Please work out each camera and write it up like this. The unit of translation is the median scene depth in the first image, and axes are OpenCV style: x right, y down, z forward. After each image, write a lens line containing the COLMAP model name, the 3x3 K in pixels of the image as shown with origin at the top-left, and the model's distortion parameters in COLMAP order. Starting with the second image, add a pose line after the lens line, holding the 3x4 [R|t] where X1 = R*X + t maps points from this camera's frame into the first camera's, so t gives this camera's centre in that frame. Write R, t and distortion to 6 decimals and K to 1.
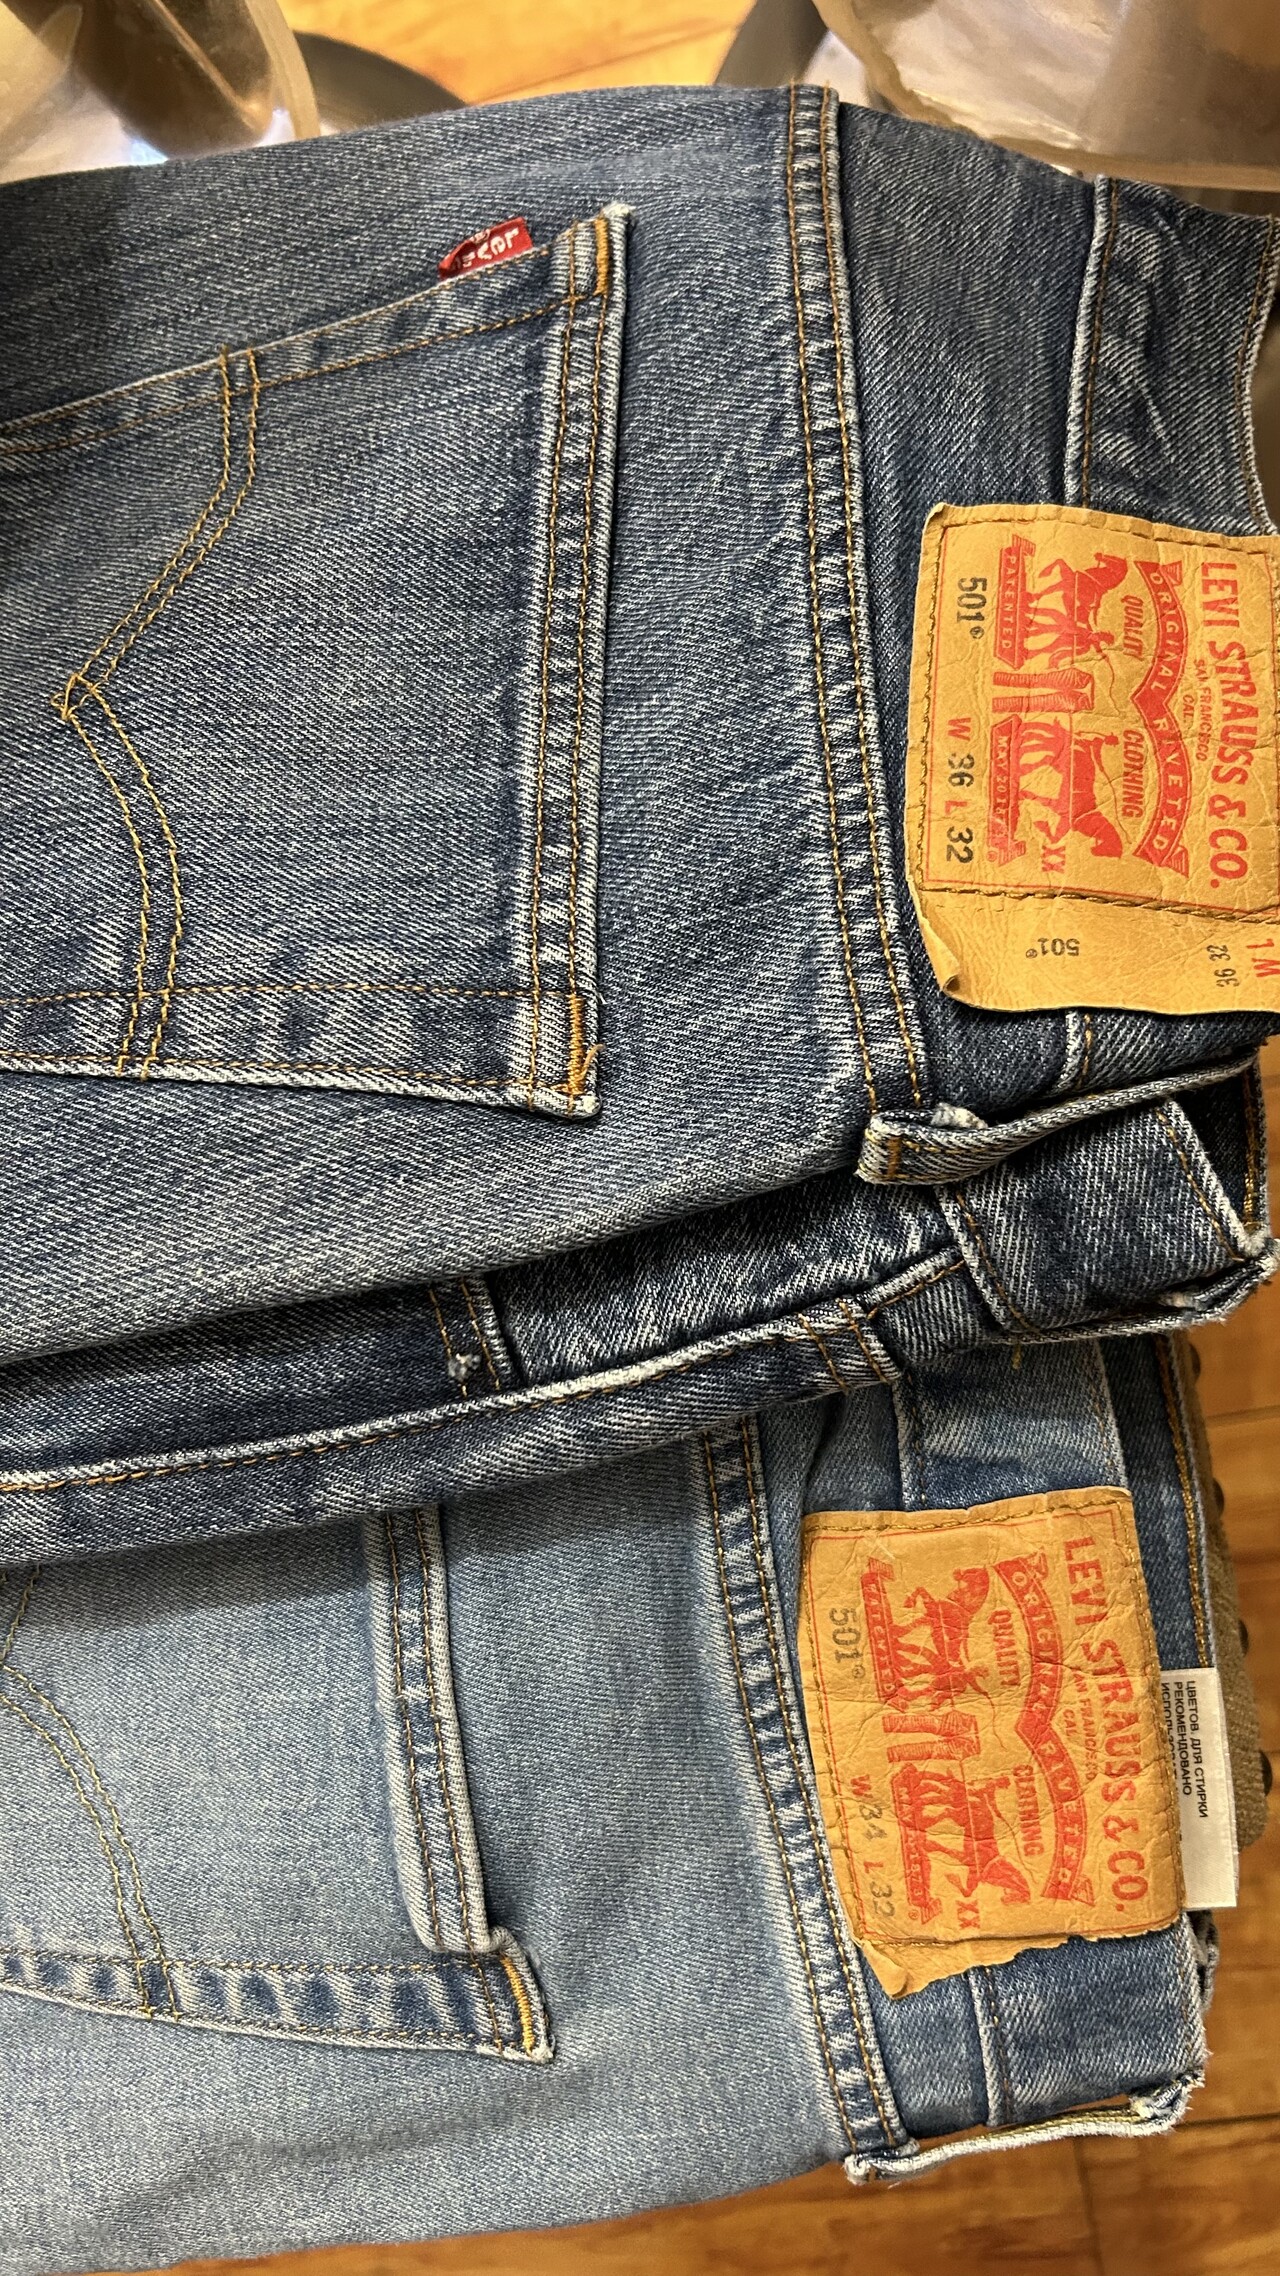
lens RADIAL K [[2110.1, 0, 637.5], [0, 2110.1, 1172.3], [0, 0, 1]] dist [0.053851, -0.431569]
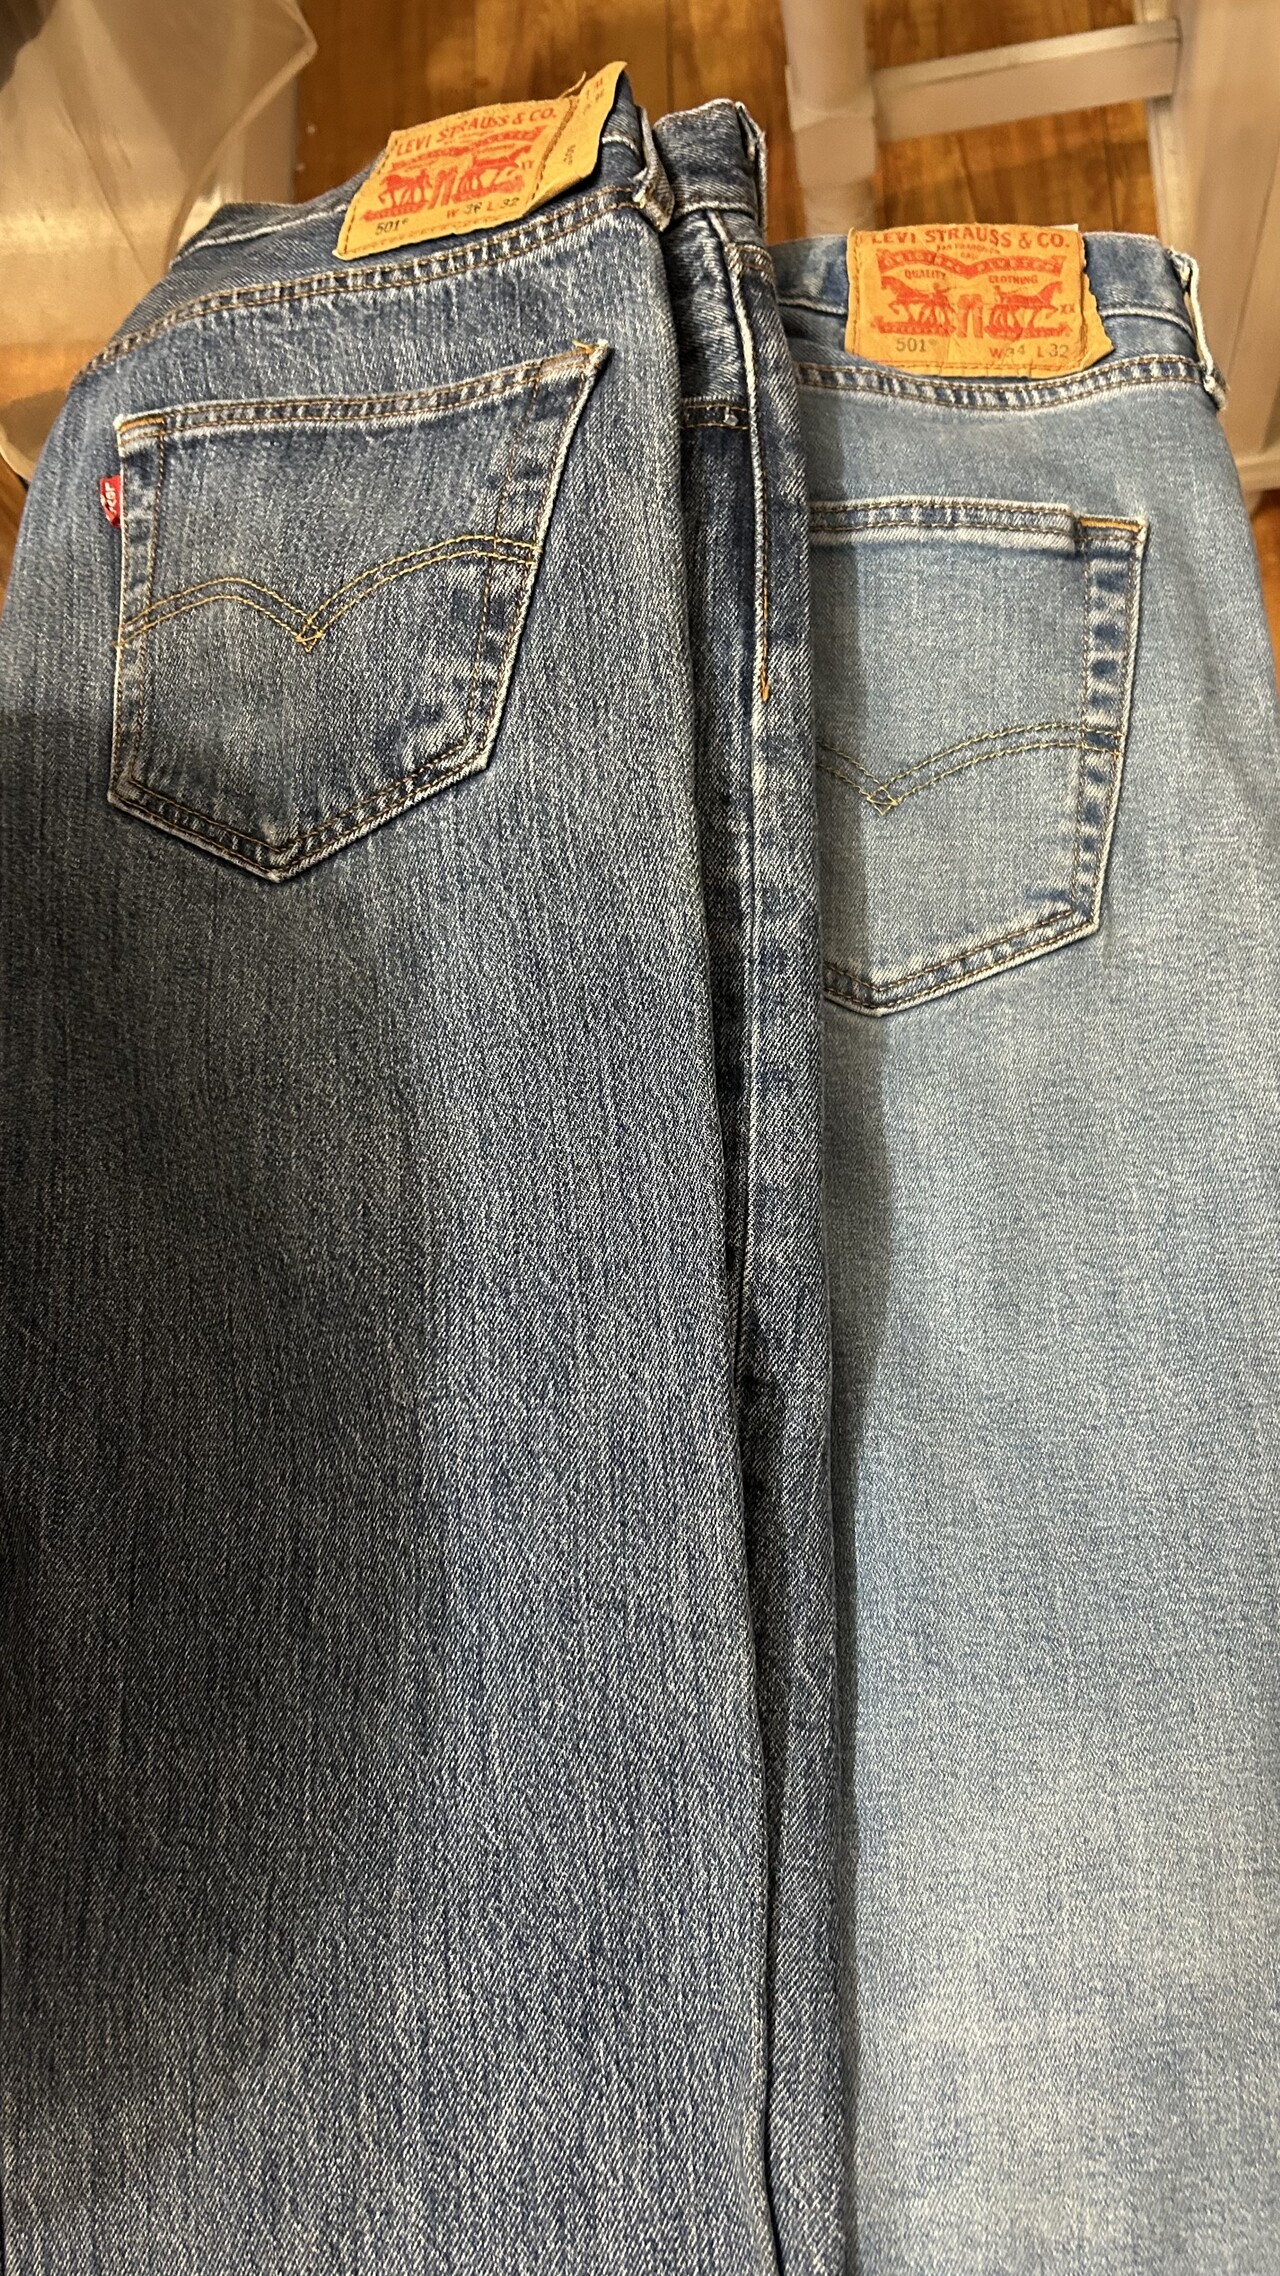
lens RADIAL K [[2110.1, 0, 637.5], [0, 2110.1, 1172.3], [0, 0, 1]] dist [0.053851, -0.431569]
pose [[0.179177, -0.873332, 0.452975, -1.464672], [0.983248, 0.143304, -0.112640, 0.305845], [0.033459, 0.465569, 0.884379, -0.308005]]
